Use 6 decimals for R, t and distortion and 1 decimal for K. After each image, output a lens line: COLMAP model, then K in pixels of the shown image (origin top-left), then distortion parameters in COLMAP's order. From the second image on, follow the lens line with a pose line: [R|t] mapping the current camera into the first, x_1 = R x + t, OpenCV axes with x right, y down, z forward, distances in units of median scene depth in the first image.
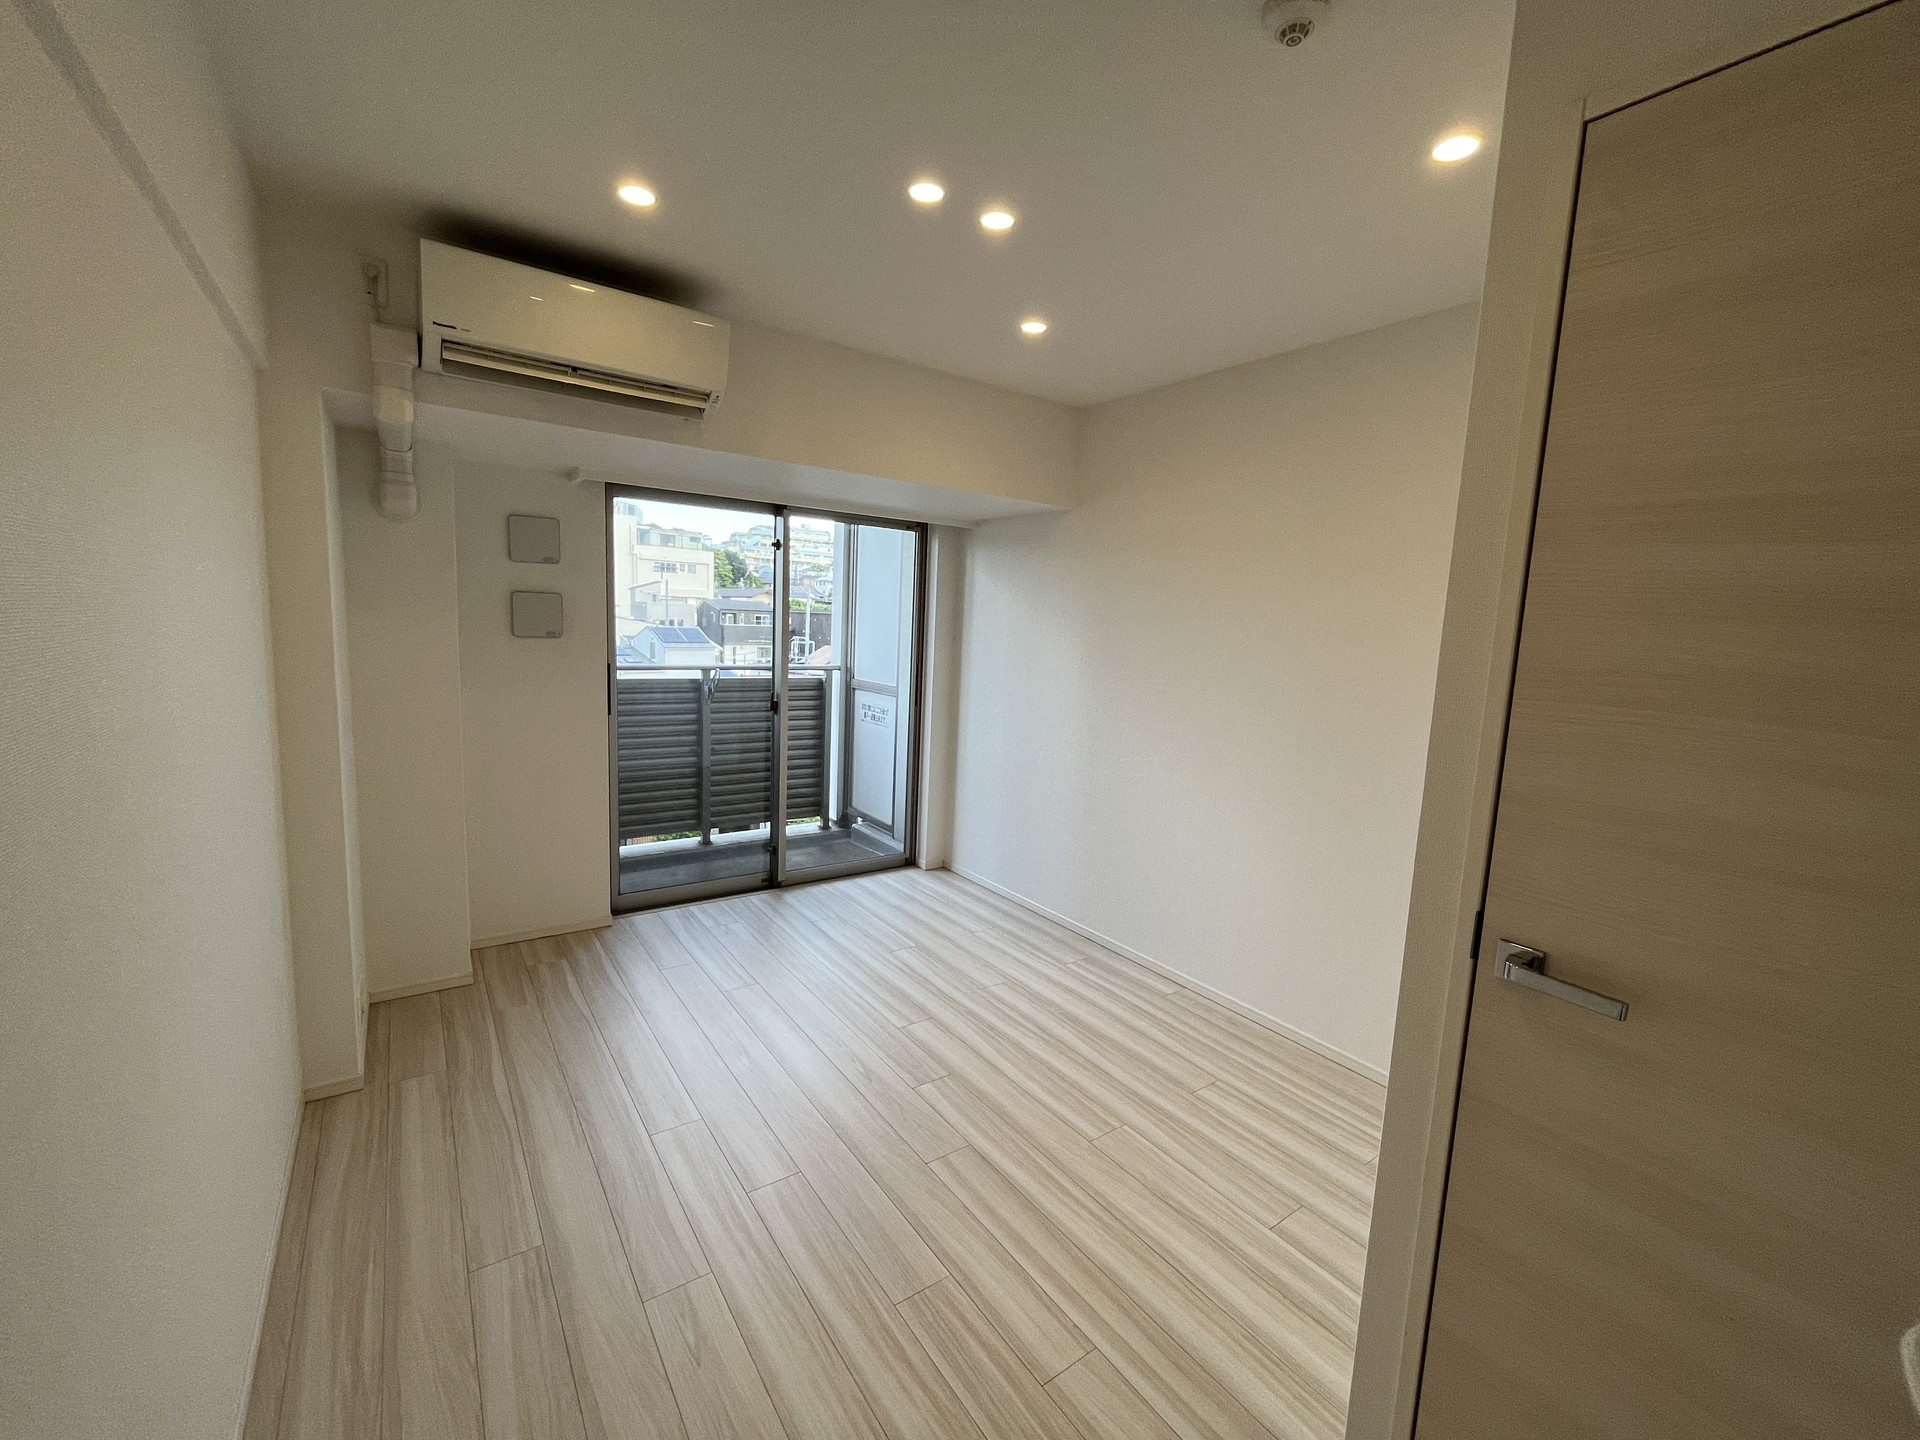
lens RADIAL K [[776.1, 0, 954.7], [0, 776.1, 722.5], [0, 0, 1]] dist [-0.002779, 0.000070]
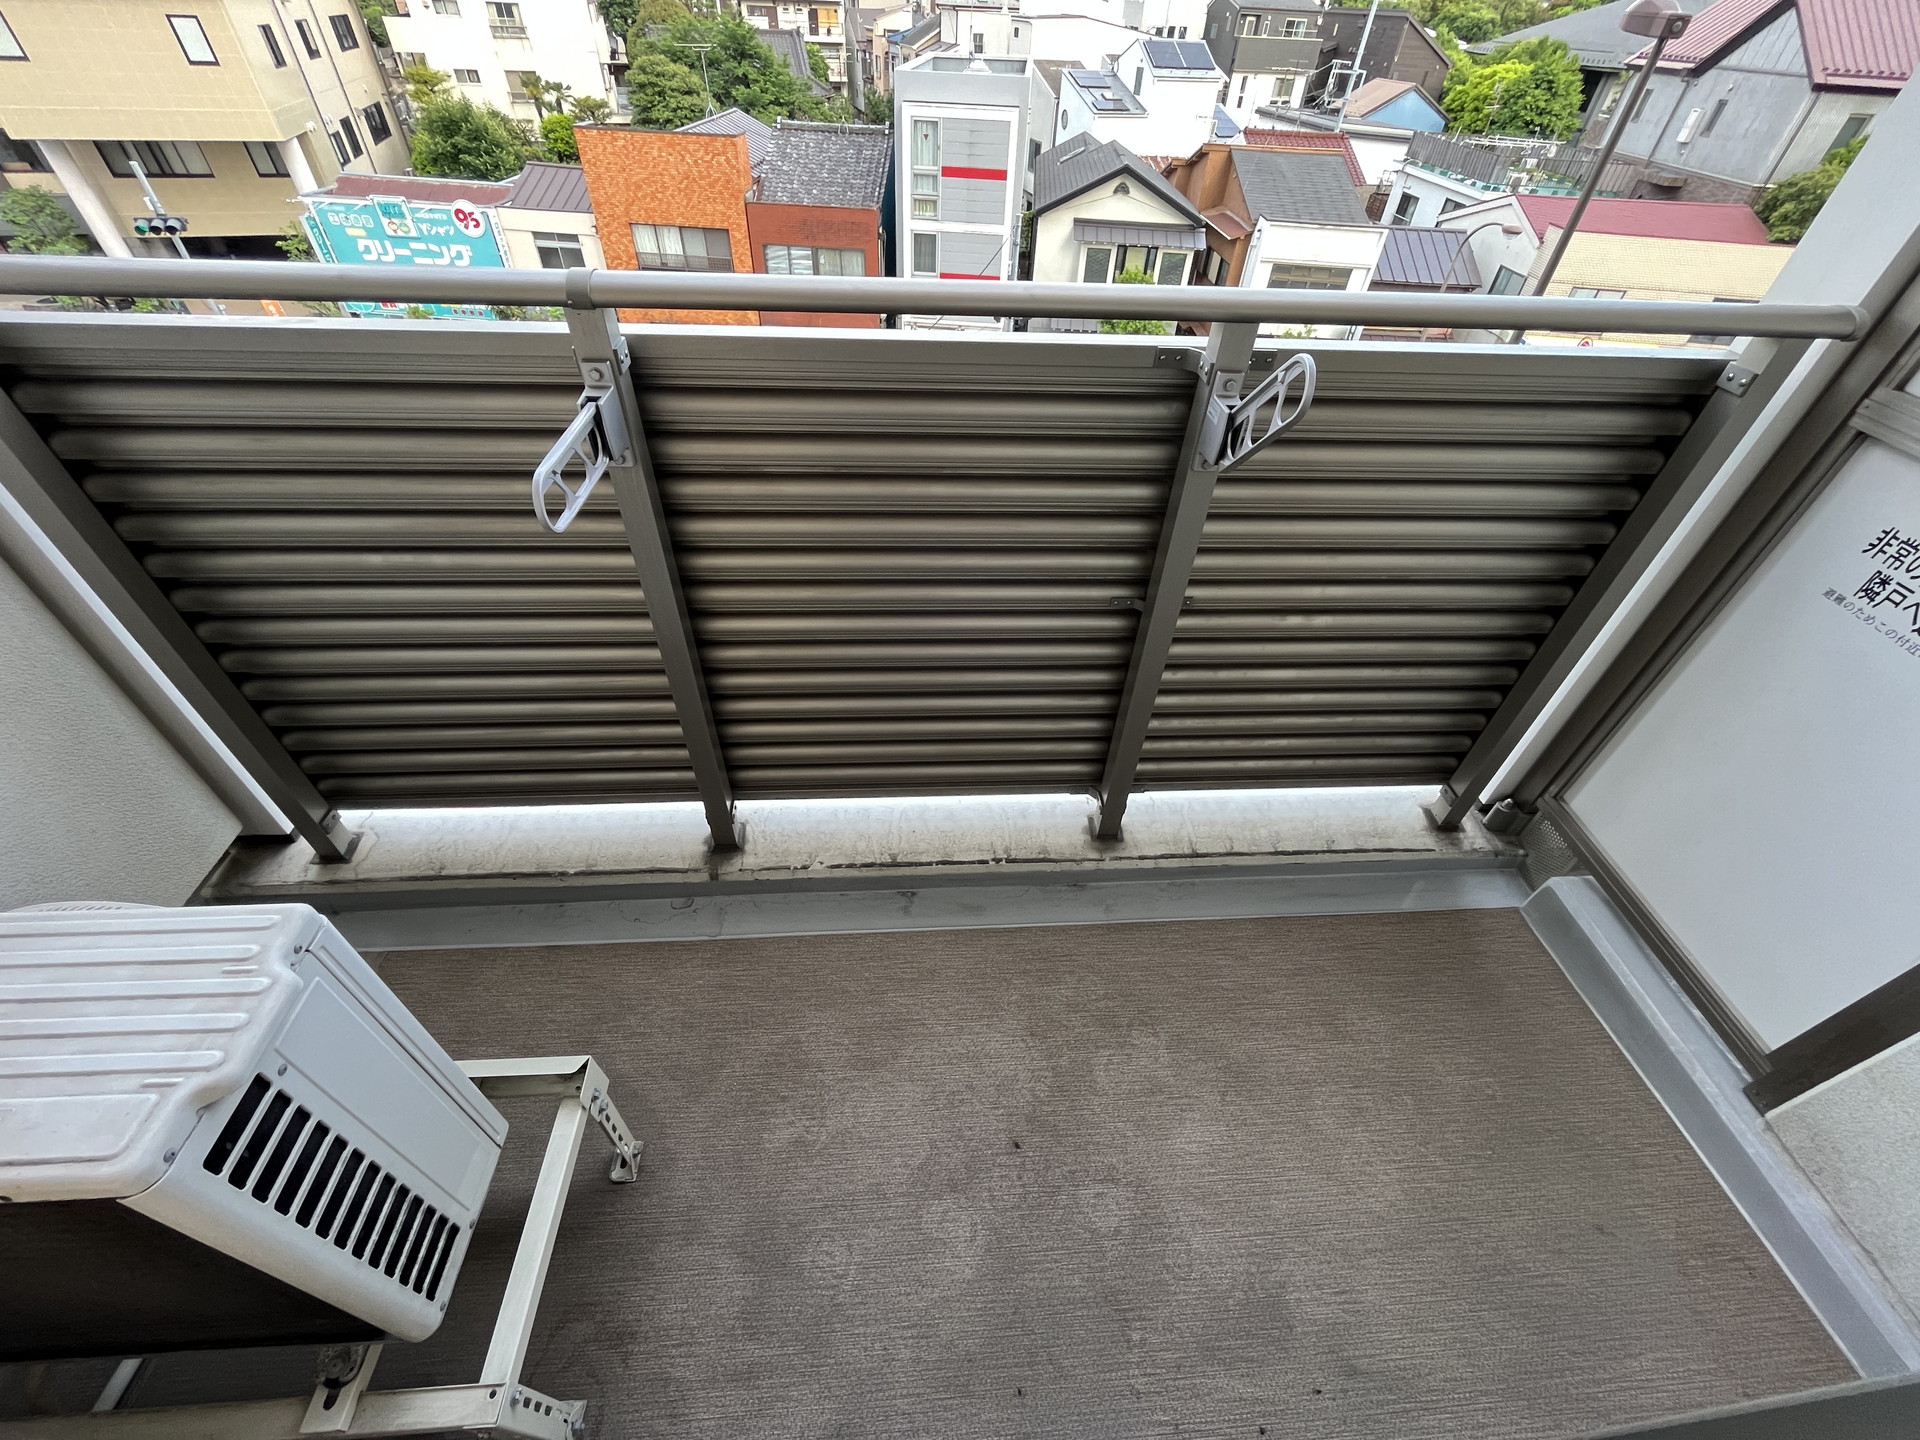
lens RADIAL K [[776.1, 0, 964.7], [0, 776.1, 716.8], [0, 0, 1]] dist [-0.002779, 0.000070]
pose [[0.855117, 0.345715, -0.386337, -0.490485], [-0.069280, 0.814716, 0.575707, -0.182227], [0.513785, -0.465531, 0.720629, 1.392266]]
